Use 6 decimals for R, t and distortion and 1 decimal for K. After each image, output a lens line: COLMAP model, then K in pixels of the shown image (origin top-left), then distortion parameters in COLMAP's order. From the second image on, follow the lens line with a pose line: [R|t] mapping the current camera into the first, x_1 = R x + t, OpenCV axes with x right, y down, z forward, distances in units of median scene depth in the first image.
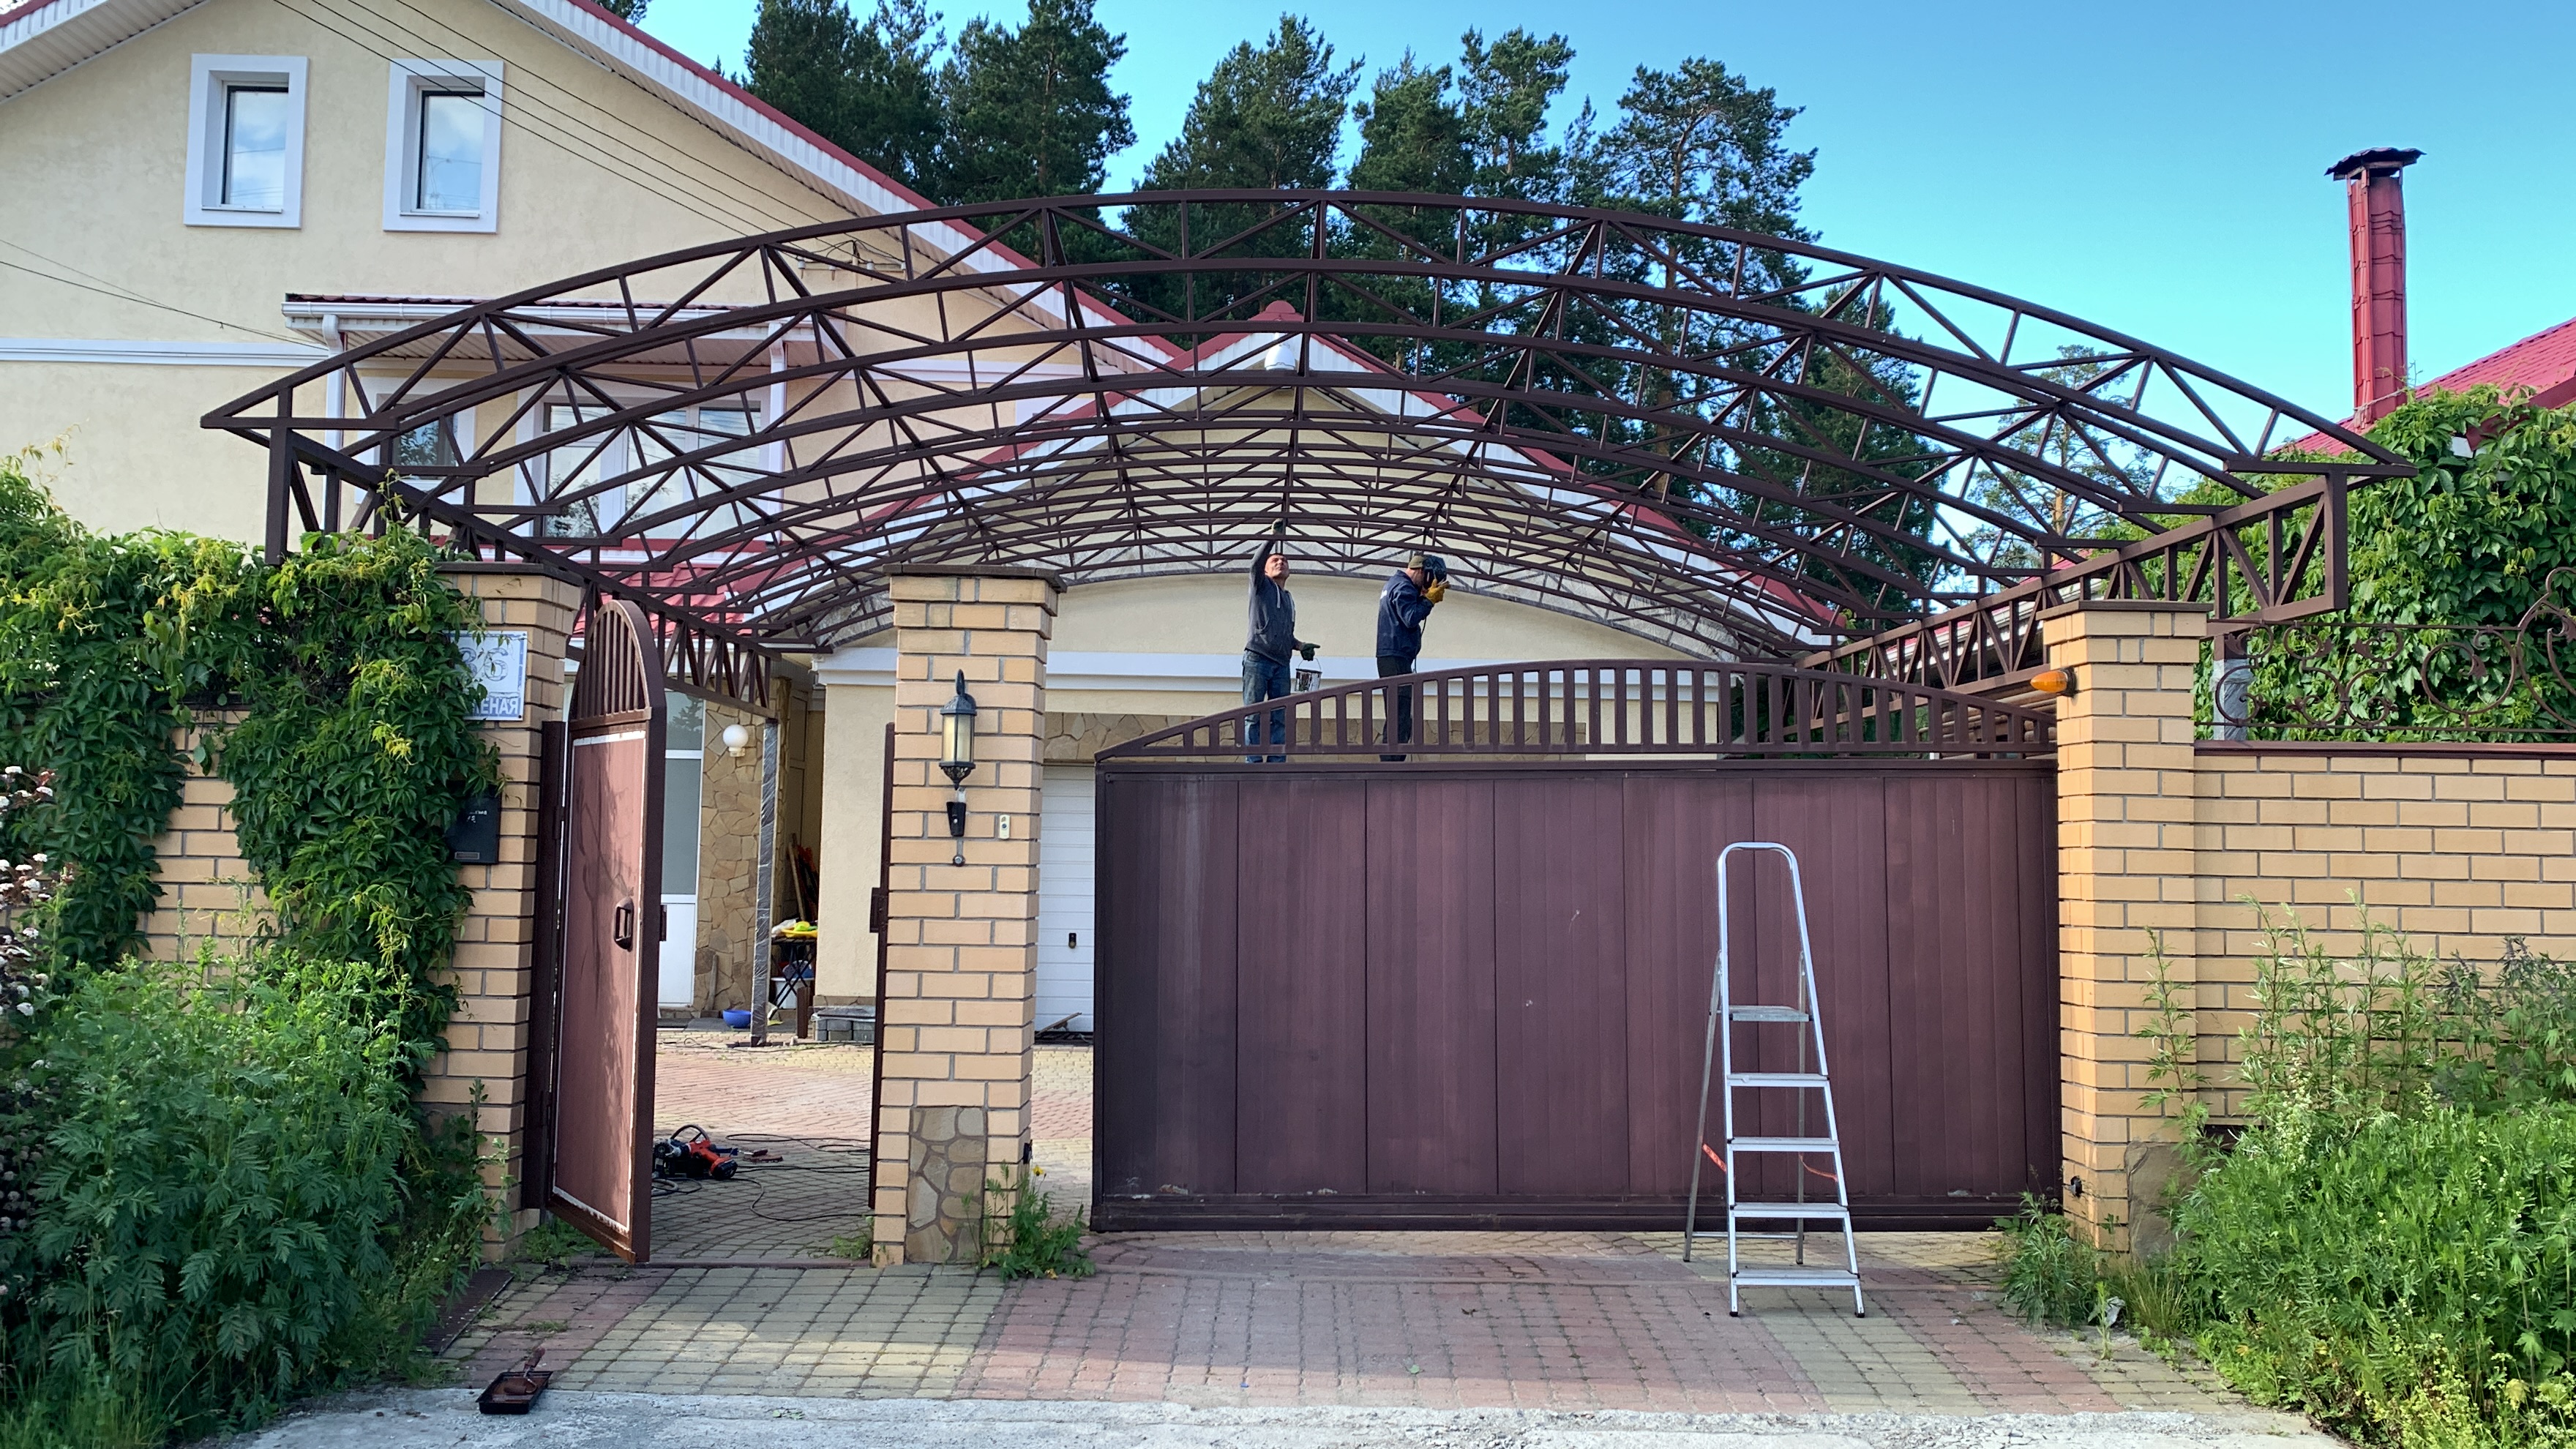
lens RADIAL K [[2242.1, 0, 1288.0], [0, 2242.1, 690.8], [0, 0, 1]] dist [0.031034, -0.060289]
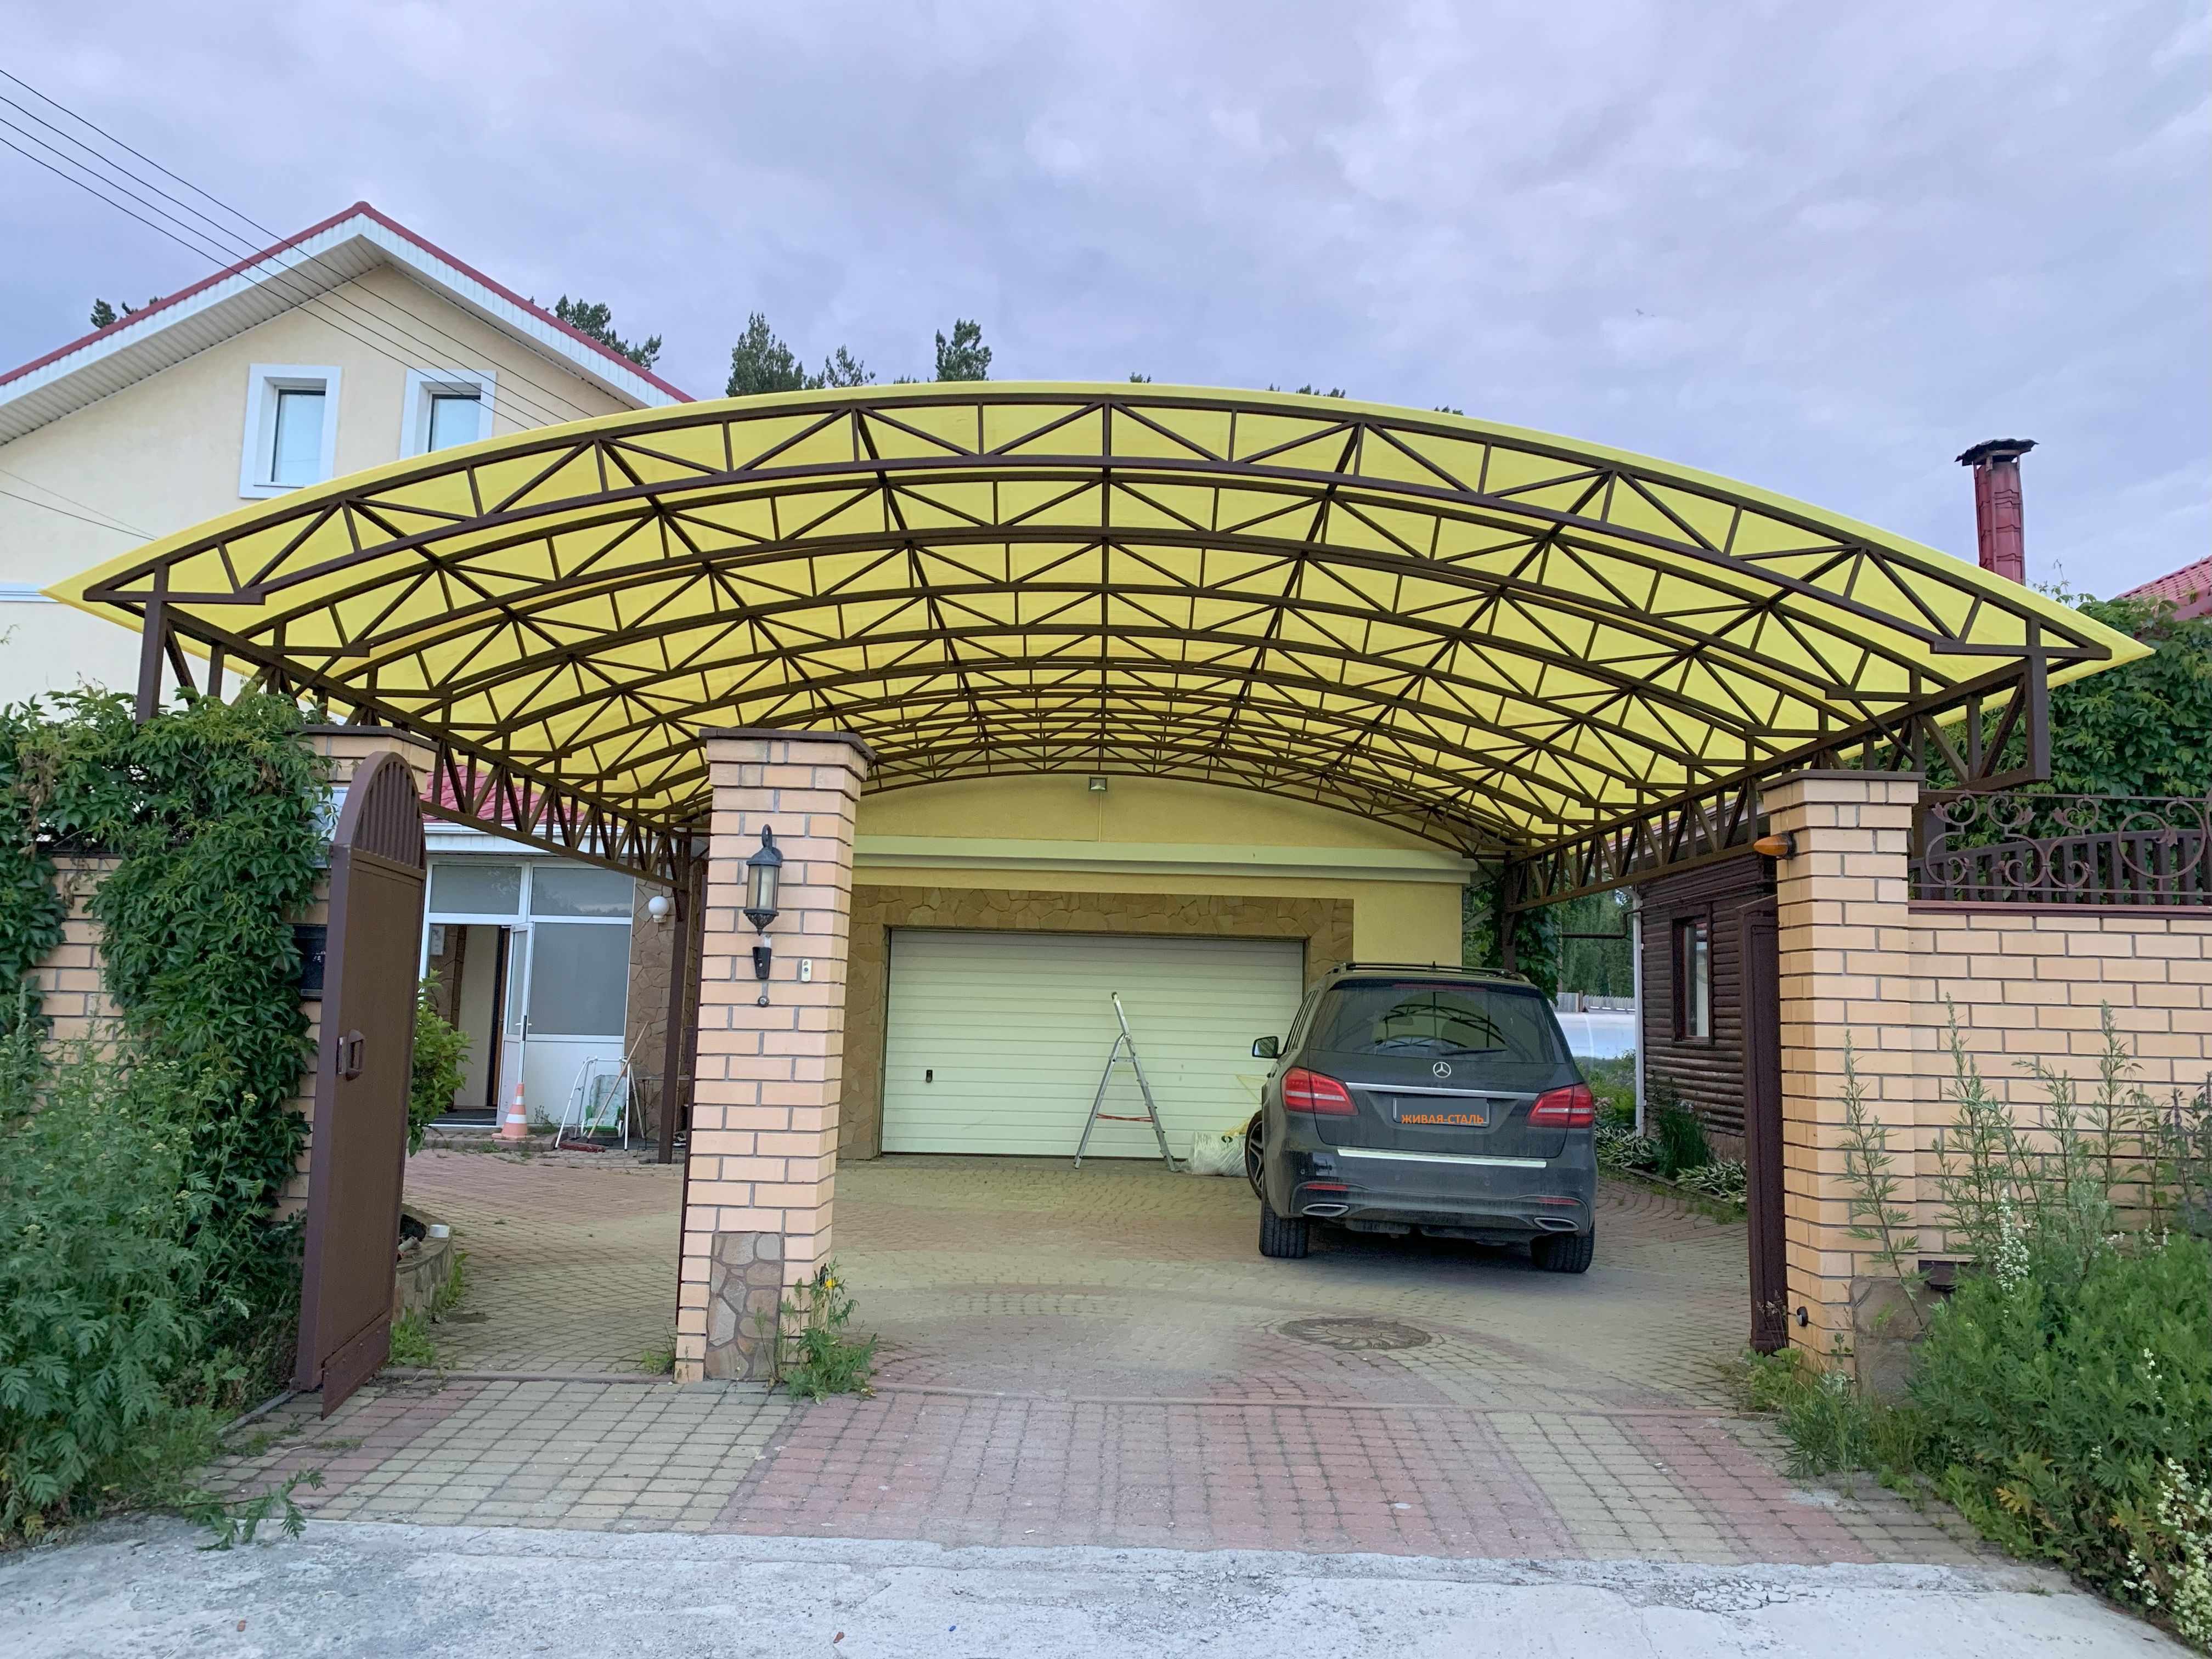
lens RADIAL K [[1681.7, 0, 1118.5], [0, 1681.7, 805.8], [0, 0, 1]] dist [0.001632, 0.011725]
pose [[0.999903, 0.007499, -0.011729, 0.033089], [-0.008073, 0.998731, -0.049708, 0.020238], [0.011342, 0.049798, 0.998695, 0.187222]]
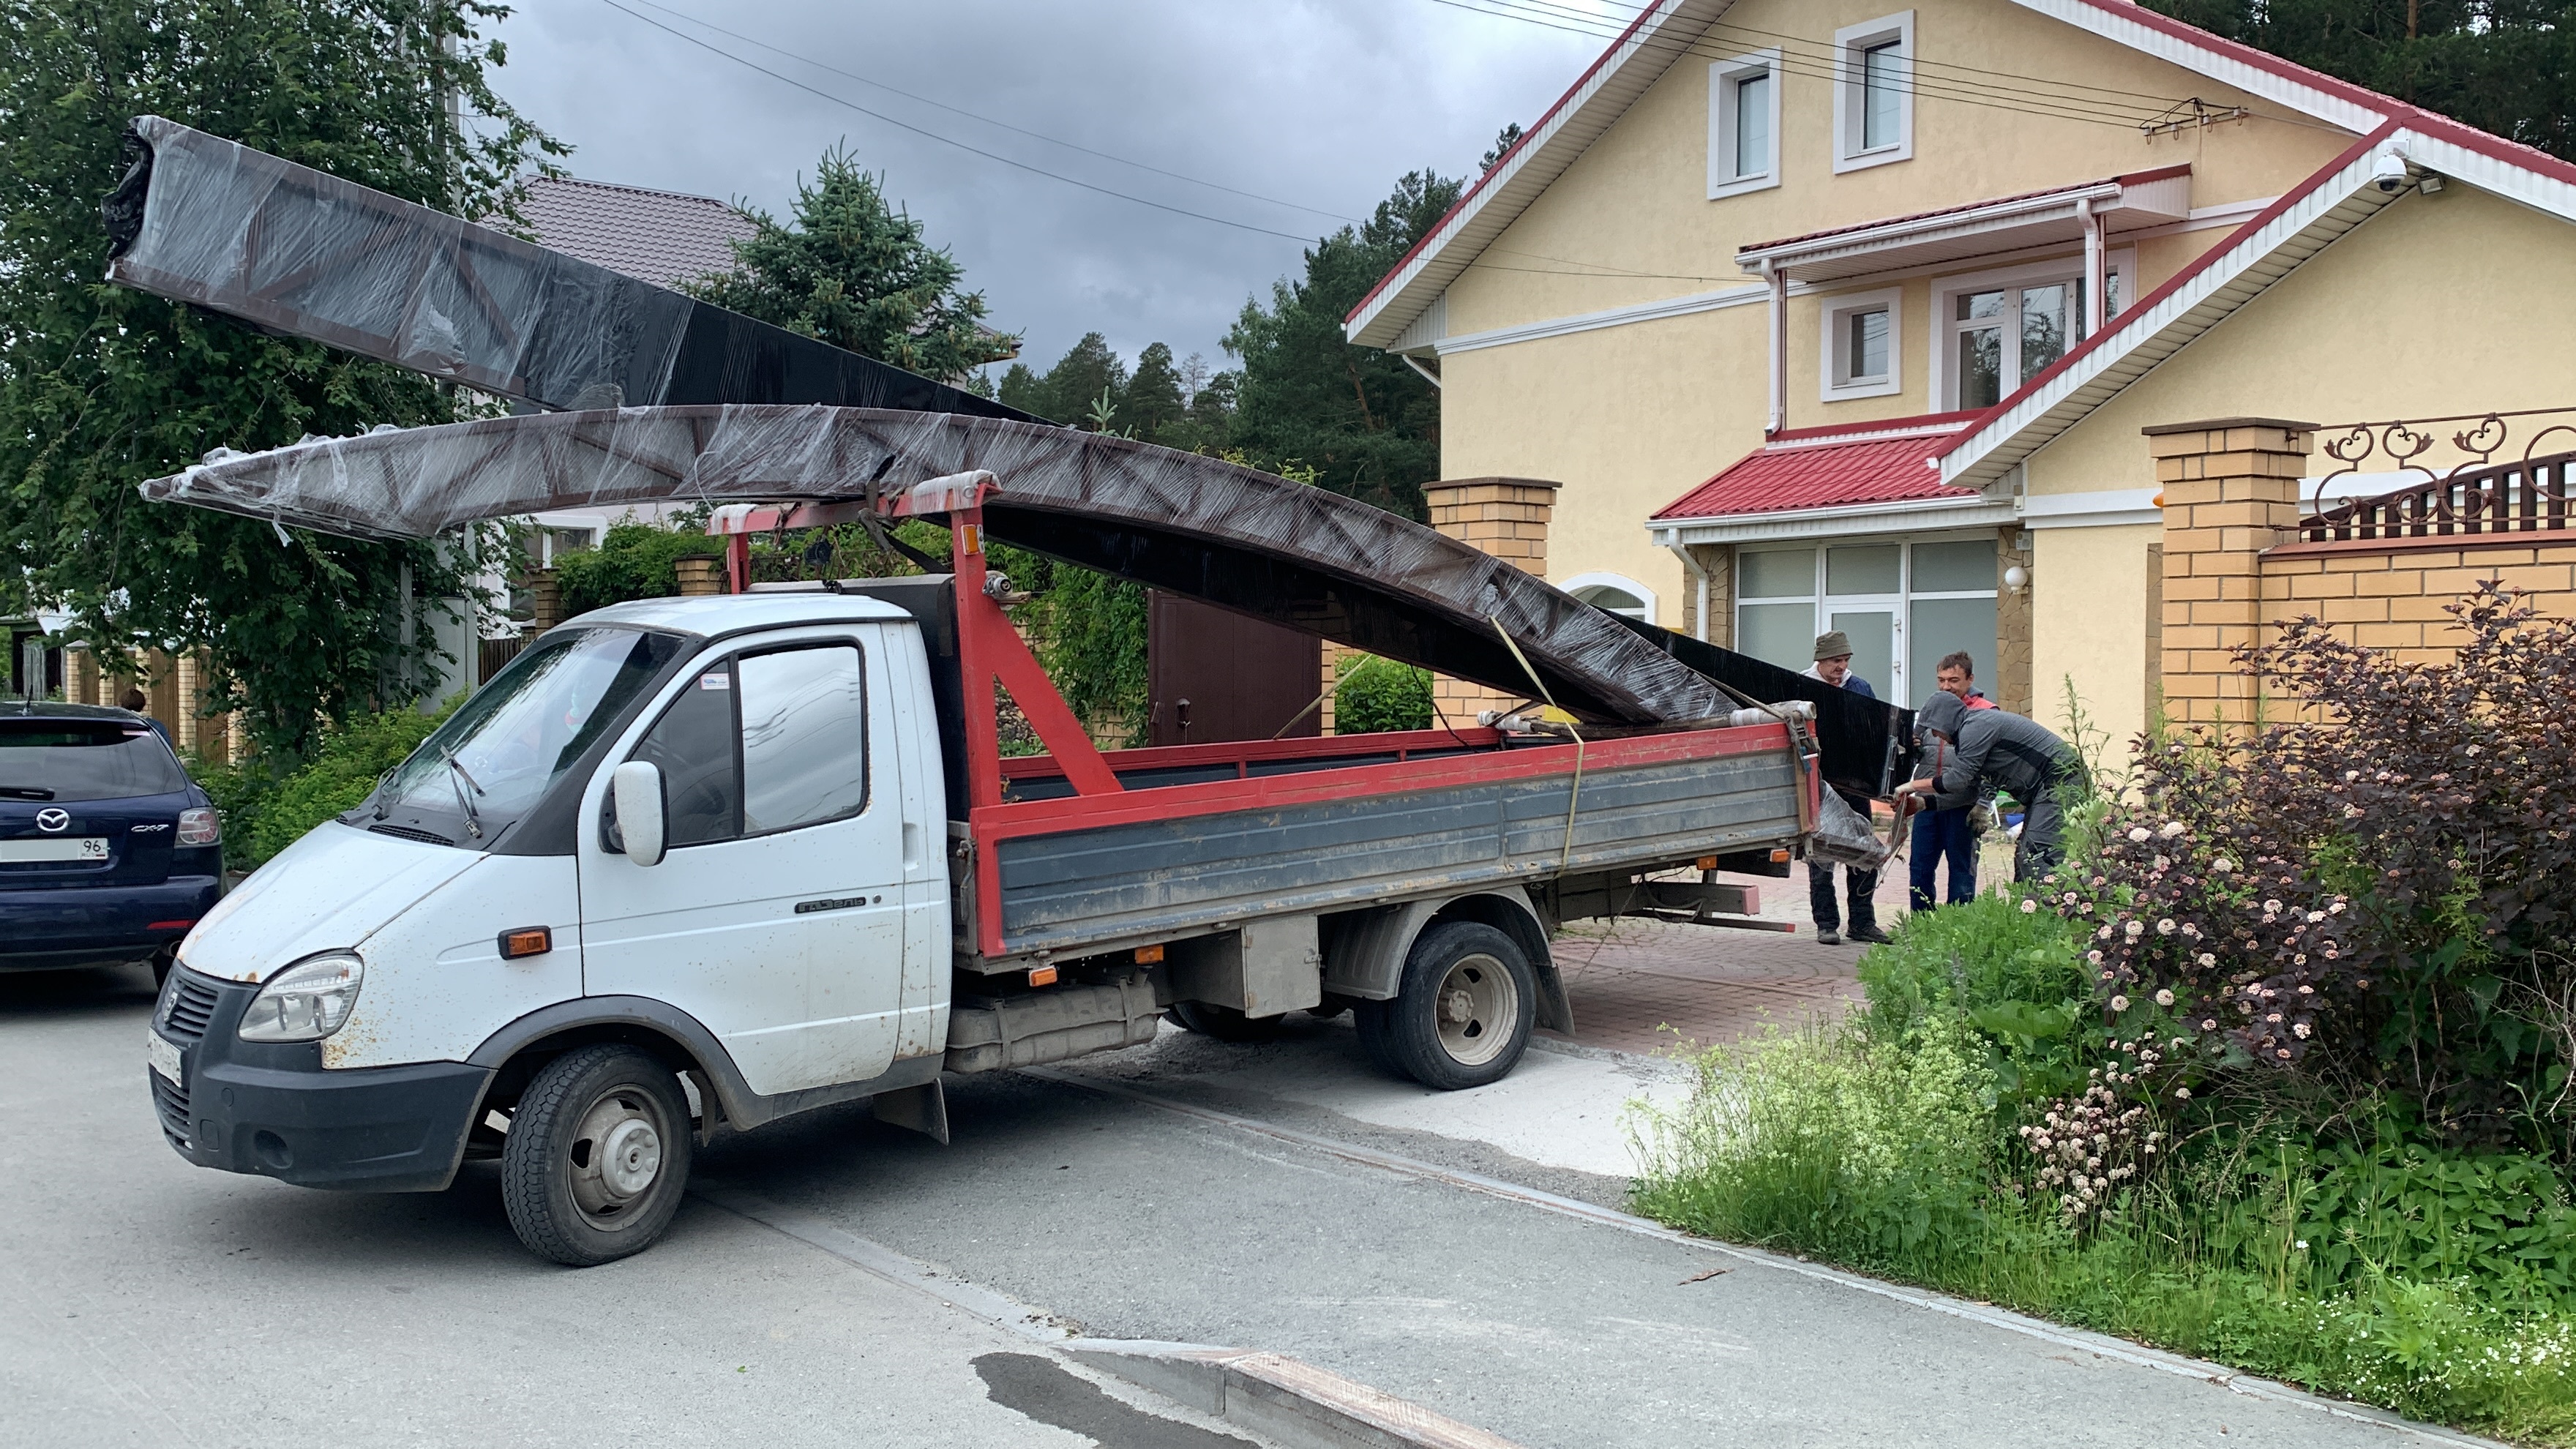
lens RADIAL K [[2242.1, 0, 1278.3], [0, 2242.1, 724.1], [0, 0, 1]] dist [0.031034, -0.060289]
pose [[0.612780, 0.002285, -0.790250, 0.956305], [0.065253, 0.996435, 0.053480, 0.018521], [0.787555, -0.084338, 0.610446, -0.018756]]
